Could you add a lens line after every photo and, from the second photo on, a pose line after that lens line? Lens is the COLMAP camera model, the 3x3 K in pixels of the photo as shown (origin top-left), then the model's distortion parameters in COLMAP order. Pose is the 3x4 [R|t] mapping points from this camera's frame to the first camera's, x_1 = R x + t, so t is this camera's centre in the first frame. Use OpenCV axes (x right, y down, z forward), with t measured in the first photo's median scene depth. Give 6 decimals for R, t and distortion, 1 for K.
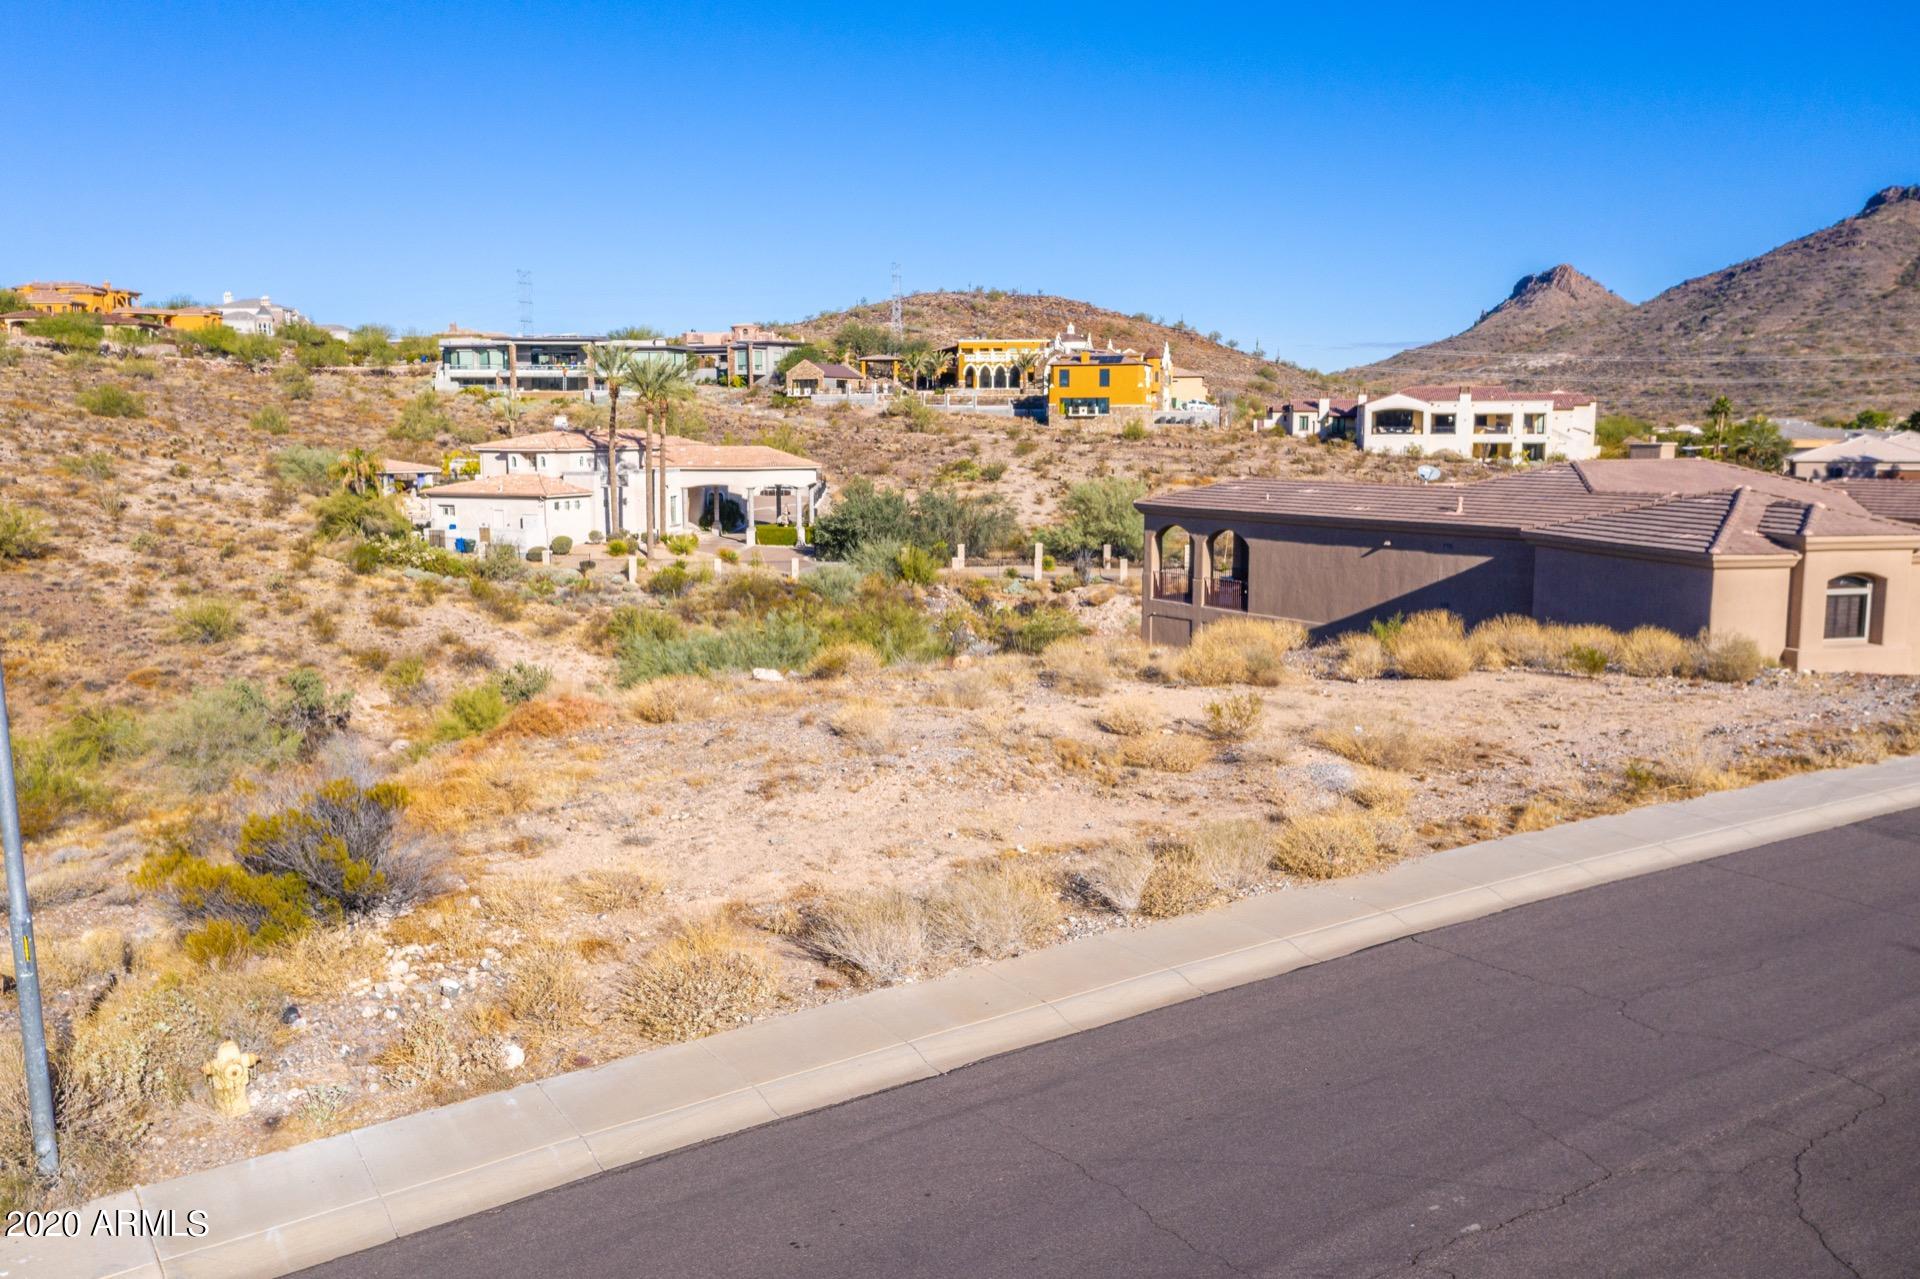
lens RADIAL K [[1538.2, 0, 963.4], [0, 1538.2, 637.8], [0, 0, 1]] dist [-0.010363, 0.004373]
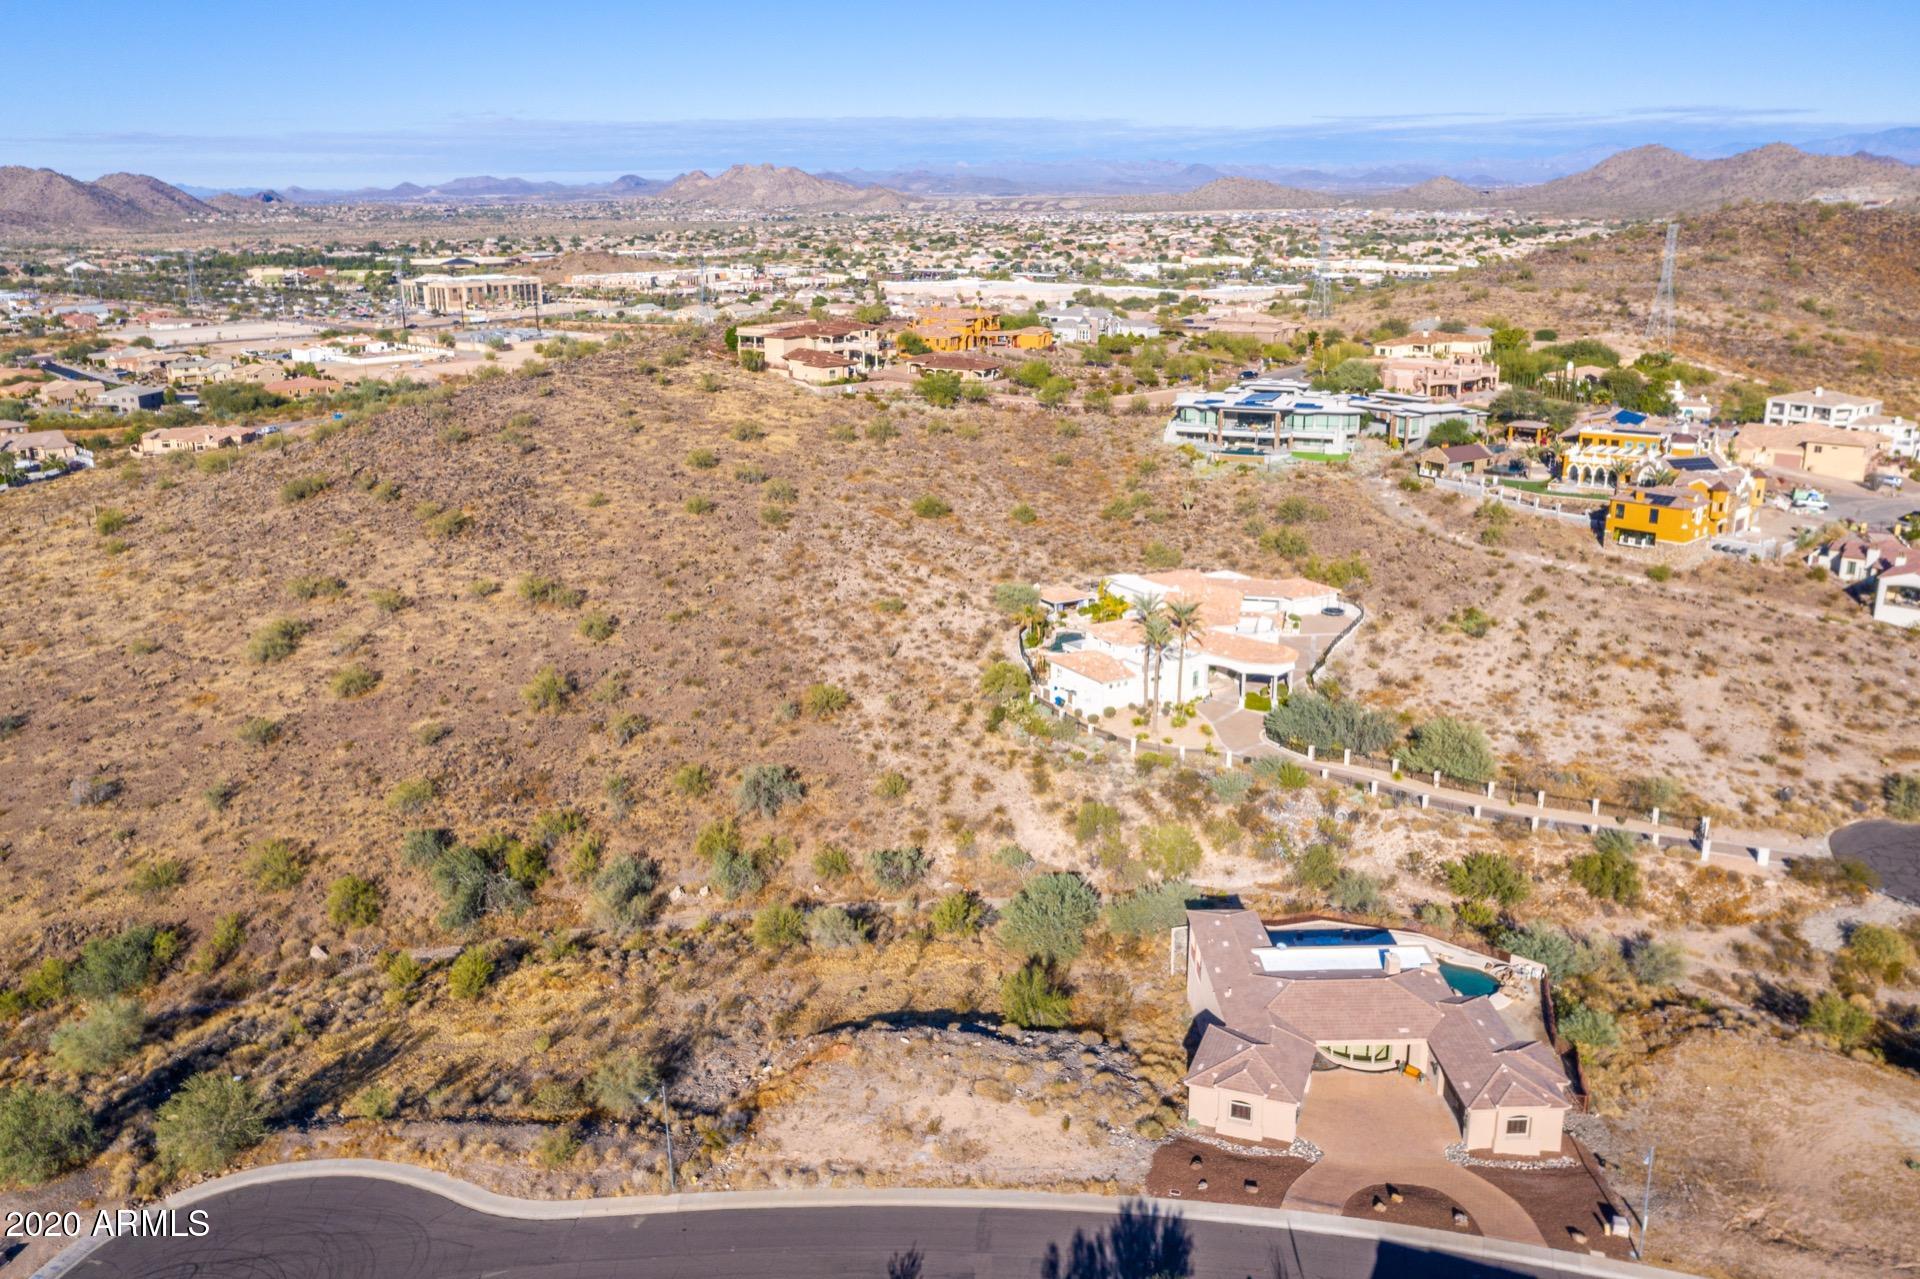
lens RADIAL K [[1538.2, 0, 963.4], [0, 1538.2, 637.8], [0, 0, 1]] dist [-0.010363, 0.004373]
pose [[0.841286, 0.148407, -0.519821, 0.266223], [-0.067418, 0.982875, 0.171496, -0.237897], [0.536370, -0.109232, 0.836884, -0.277558]]
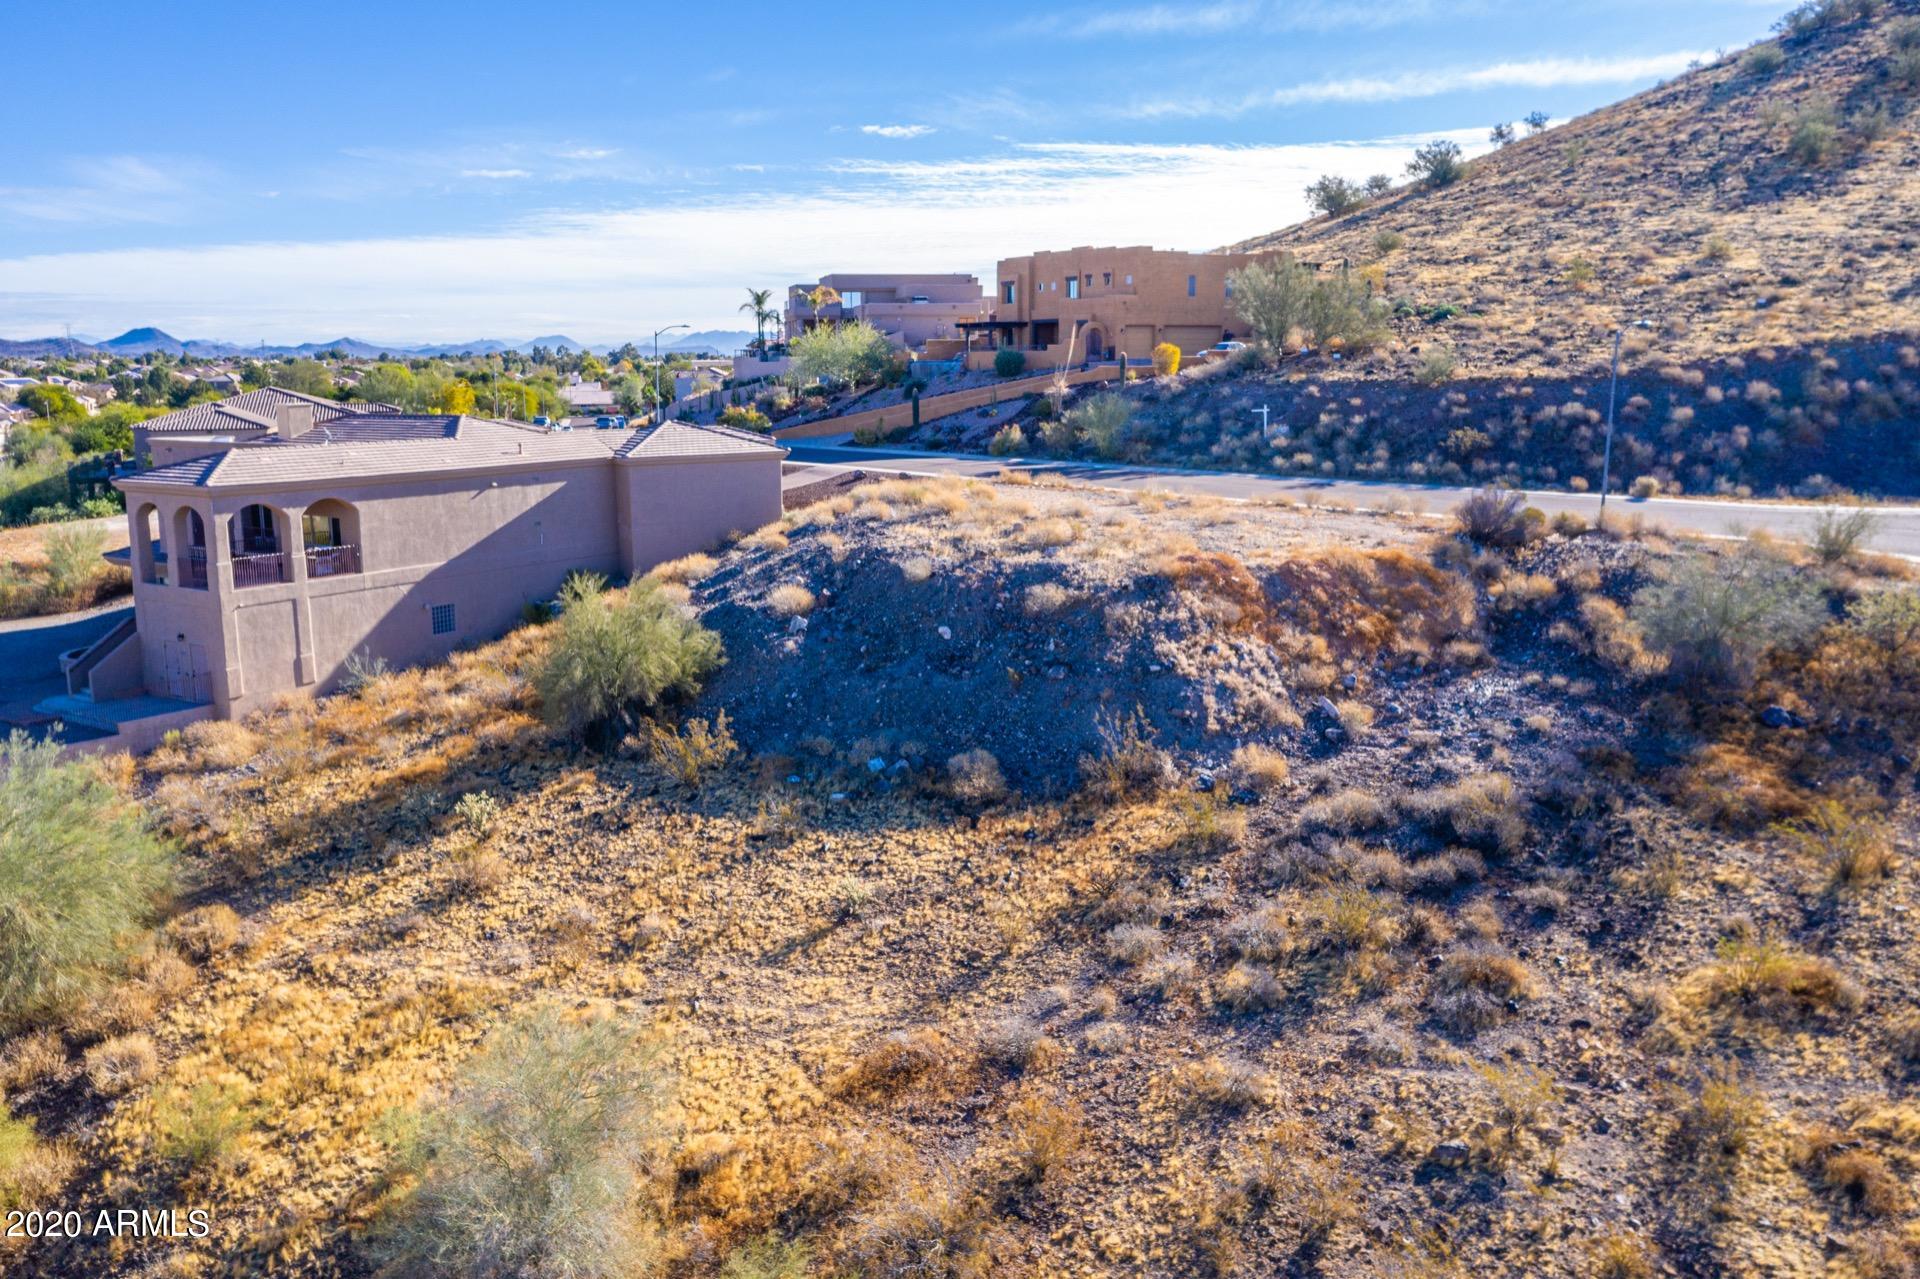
lens RADIAL K [[1538.2, 0, 963.4], [0, 1538.2, 637.8], [0, 0, 1]] dist [-0.010363, 0.004373]
pose [[-0.406103, -0.156201, 0.900379, -0.245049], [0.130891, 0.965181, 0.226480, -0.041680], [-0.904405, 0.209825, -0.371518, 0.274758]]
